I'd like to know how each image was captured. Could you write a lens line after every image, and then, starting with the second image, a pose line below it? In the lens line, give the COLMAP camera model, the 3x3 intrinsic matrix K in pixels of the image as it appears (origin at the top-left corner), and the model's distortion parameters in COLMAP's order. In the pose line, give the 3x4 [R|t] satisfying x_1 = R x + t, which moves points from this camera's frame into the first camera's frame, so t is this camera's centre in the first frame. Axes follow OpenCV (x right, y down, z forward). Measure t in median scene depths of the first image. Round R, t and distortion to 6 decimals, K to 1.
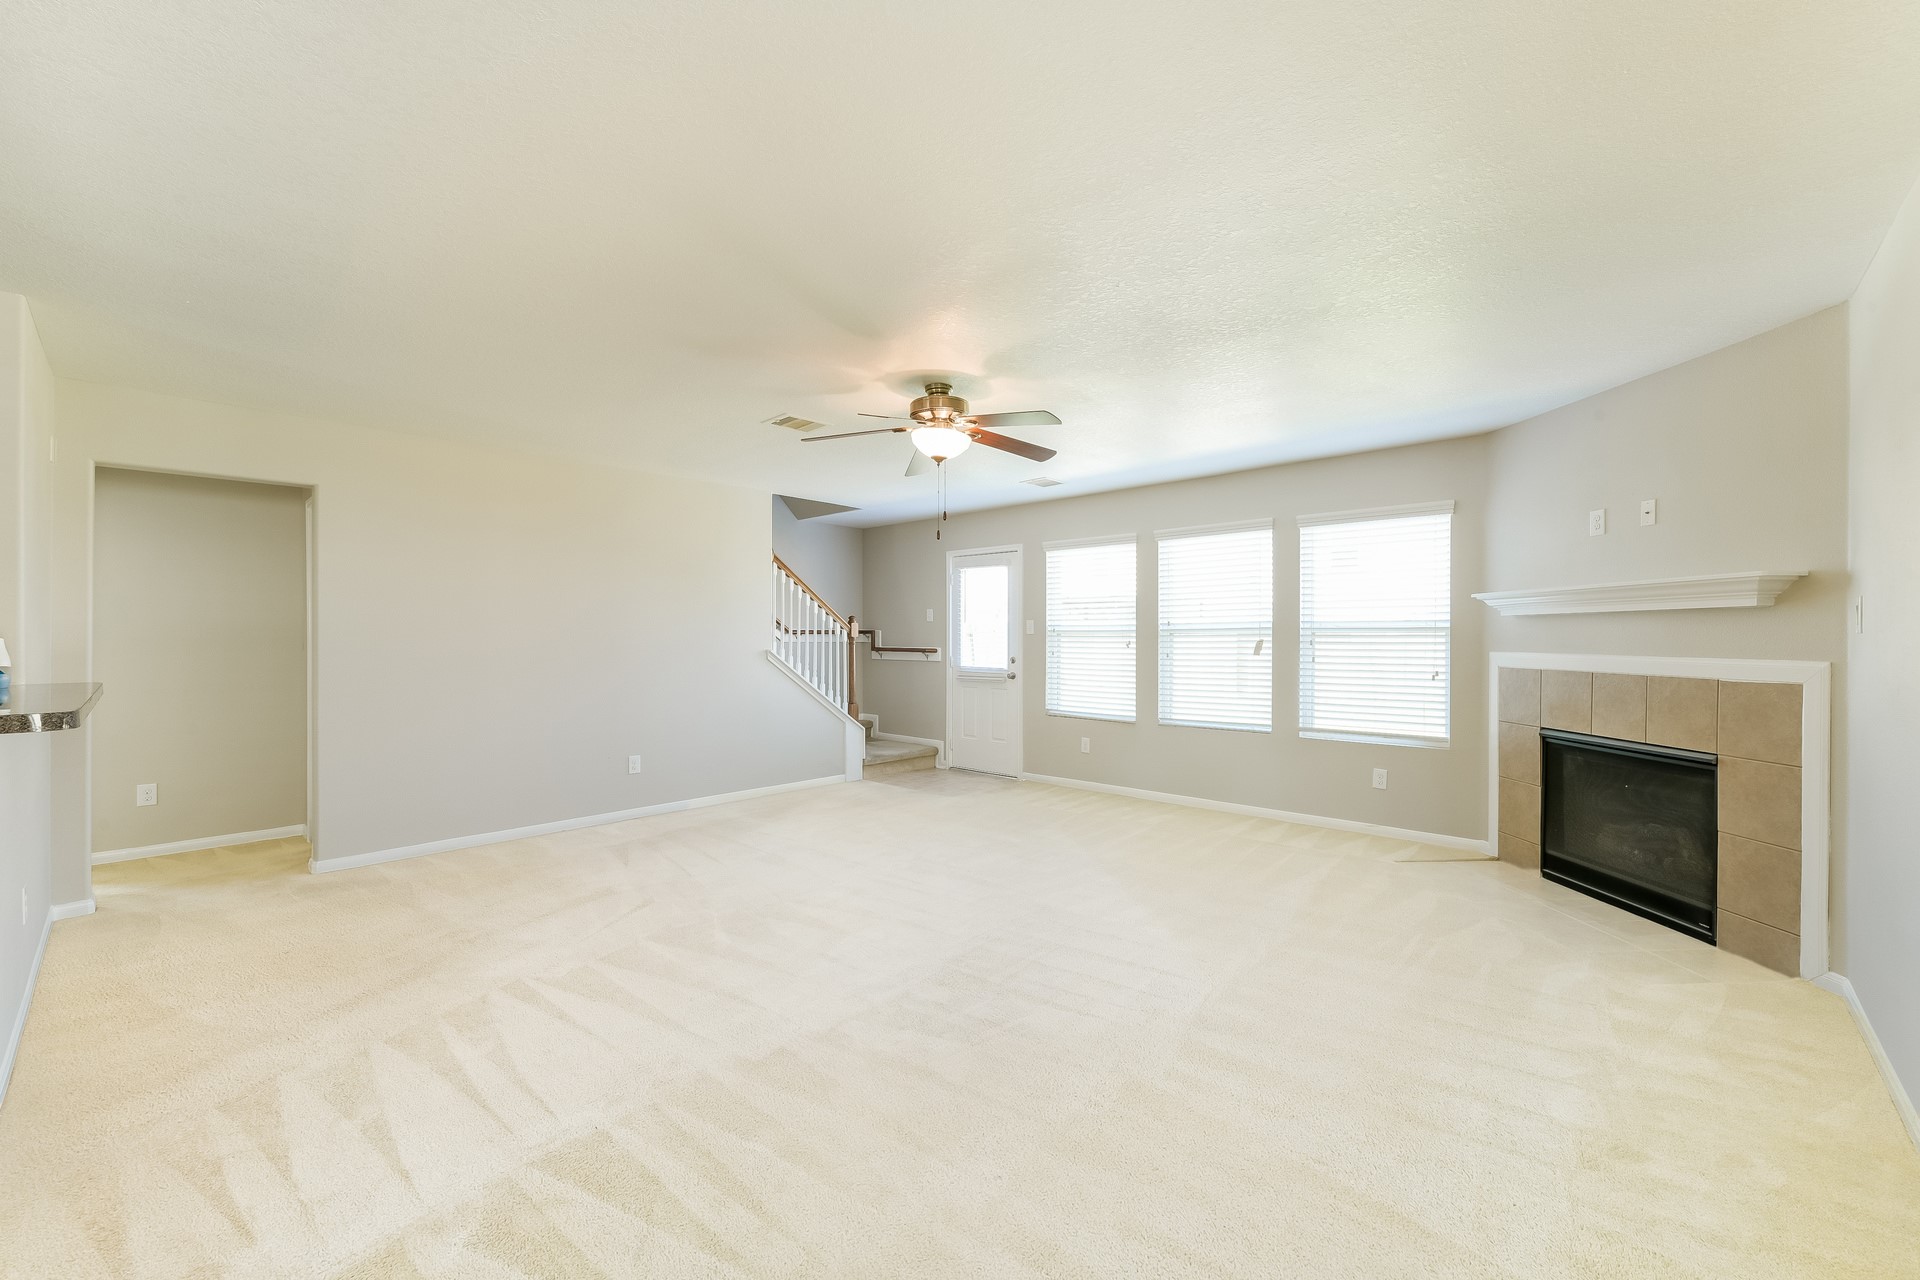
lens RADIAL K [[787.8, 0, 966.9], [0, 787.8, 640.5], [0, 0, 1]] dist [-0.018193, 0.000068]
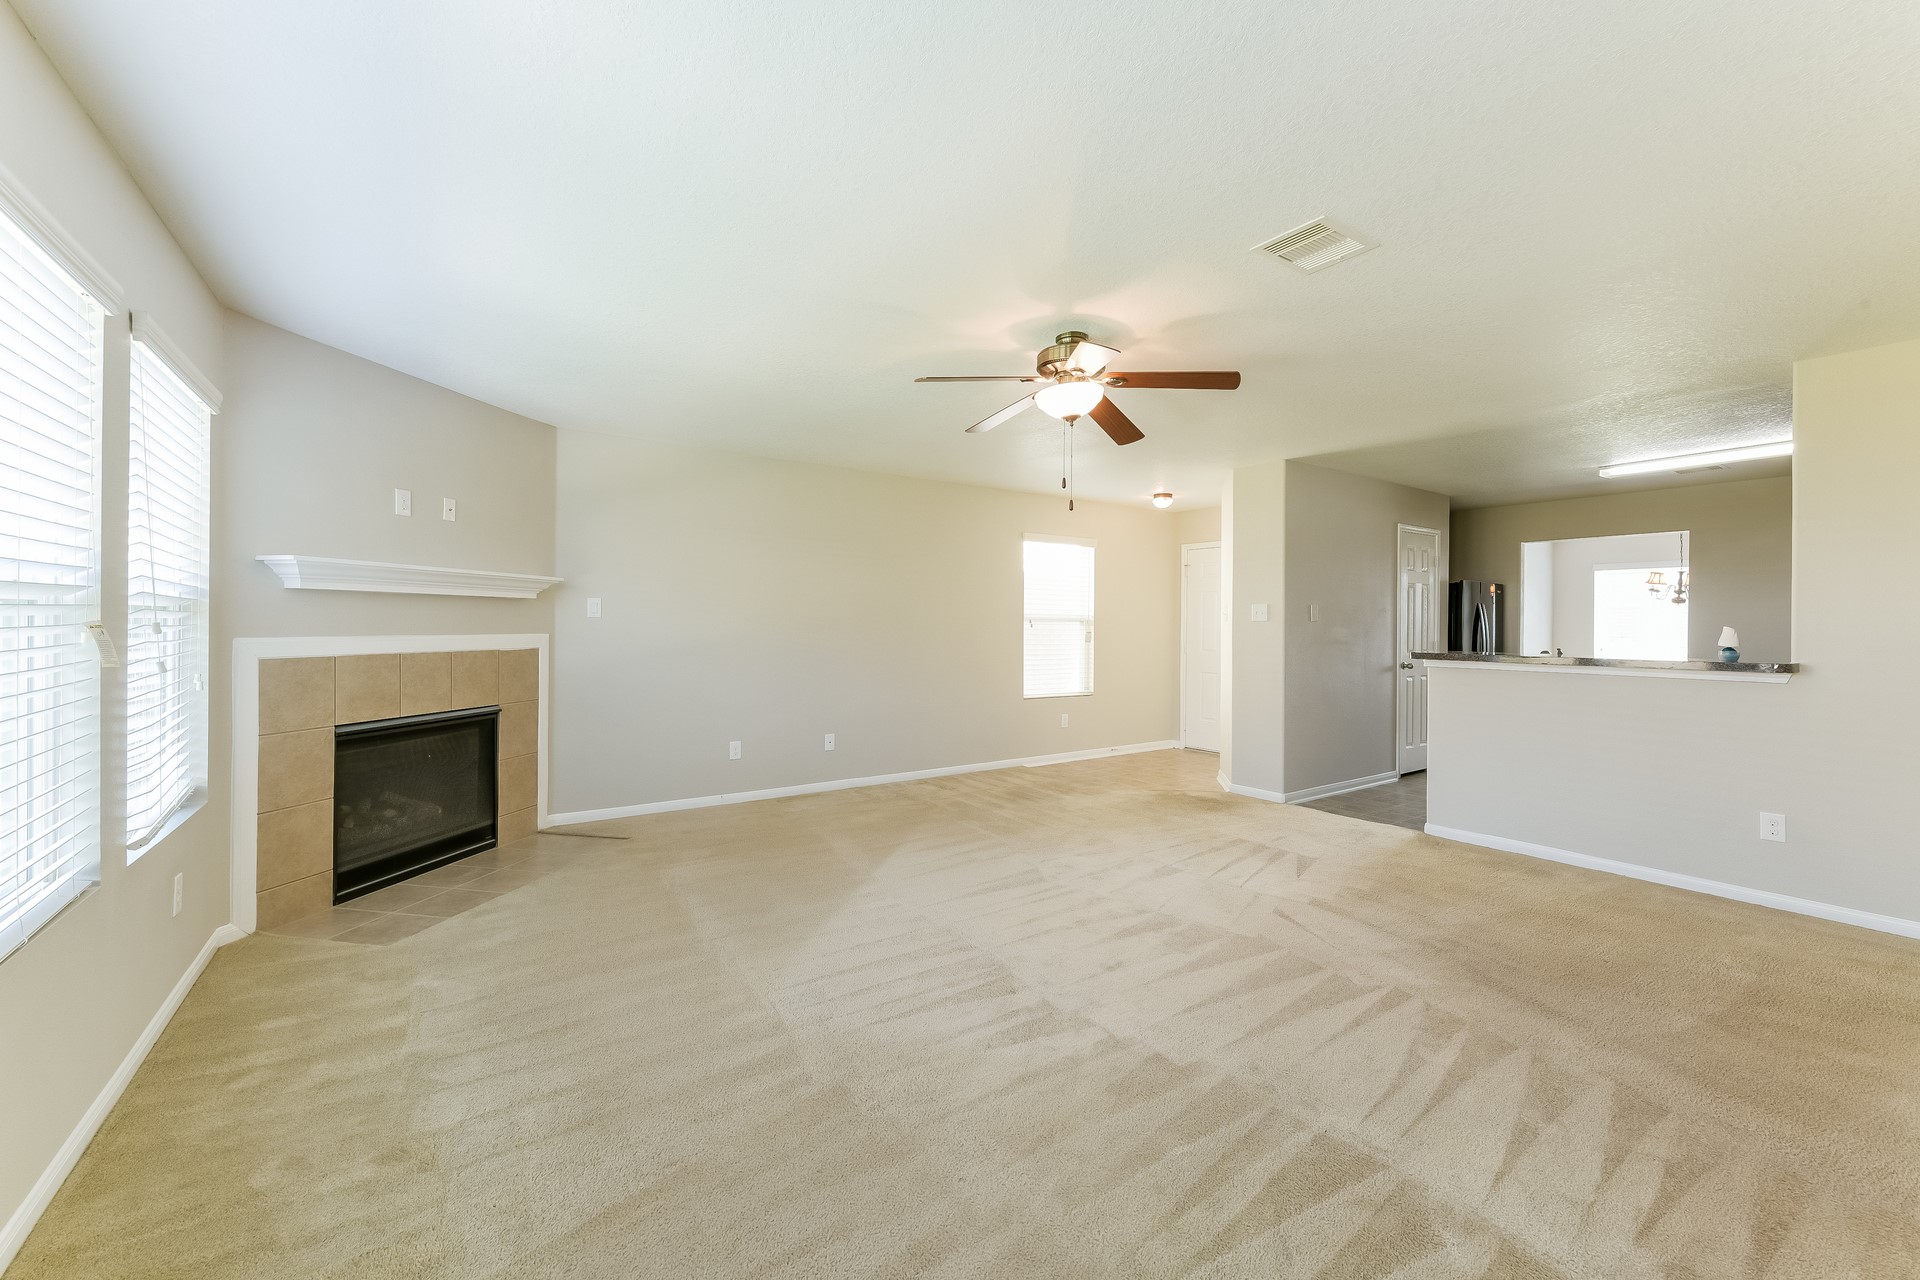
lens RADIAL K [[787.8, 0, 966.5], [0, 787.8, 627.2], [0, 0, 1]] dist [-0.018193, 0.000068]
pose [[-0.974971, -0.004634, 0.222284, -0.105318], [-0.002755, 0.999958, 0.008765, -0.002756], [-0.222315, 0.007933, -0.974943, 1.675113]]
